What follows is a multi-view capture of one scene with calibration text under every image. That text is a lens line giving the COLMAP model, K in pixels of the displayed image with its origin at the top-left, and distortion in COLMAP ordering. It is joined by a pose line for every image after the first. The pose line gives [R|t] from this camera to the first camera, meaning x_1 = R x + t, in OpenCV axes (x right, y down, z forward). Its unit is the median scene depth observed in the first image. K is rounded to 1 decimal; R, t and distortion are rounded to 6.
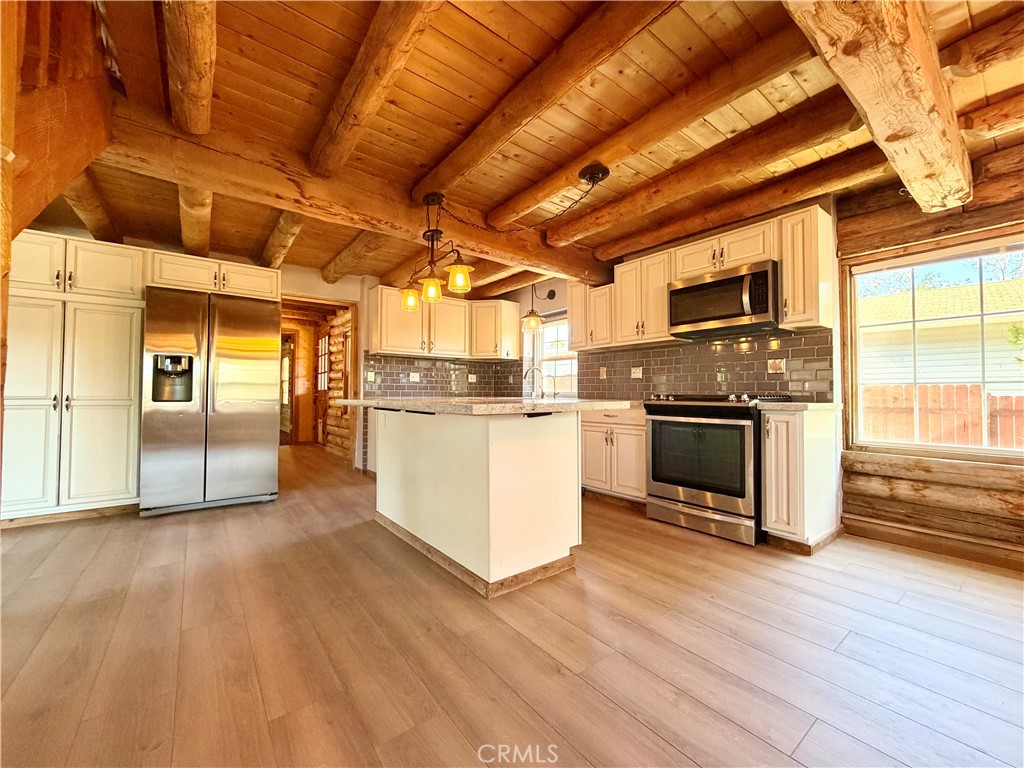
lens RADIAL K [[409.7, 0, 509.1], [0, 409.7, 385.4], [0, 0, 1]] dist [0.001086, 0.000122]
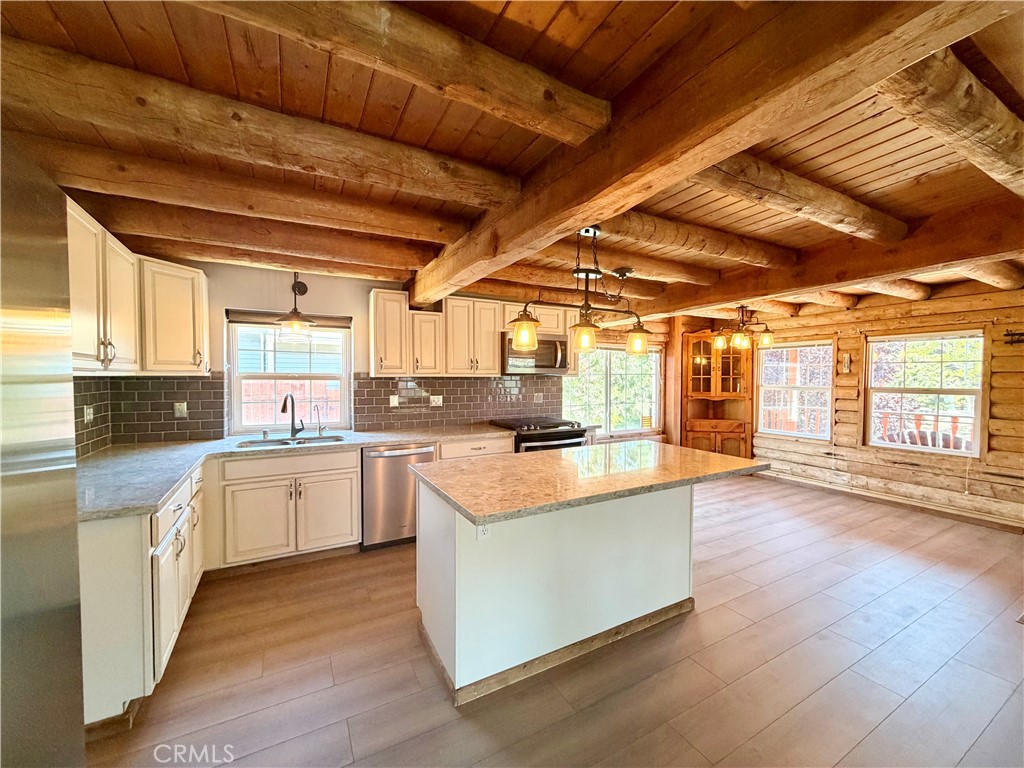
lens RADIAL K [[409.7, 0, 509.1], [0, 409.7, 385.4], [0, 0, 1]] dist [0.001086, 0.000122]
pose [[0.150940, -0.023385, 0.988266, -0.811309], [-0.021499, 0.999406, 0.026932, -0.122860], [-0.988309, -0.025312, 0.150348, 0.802786]]
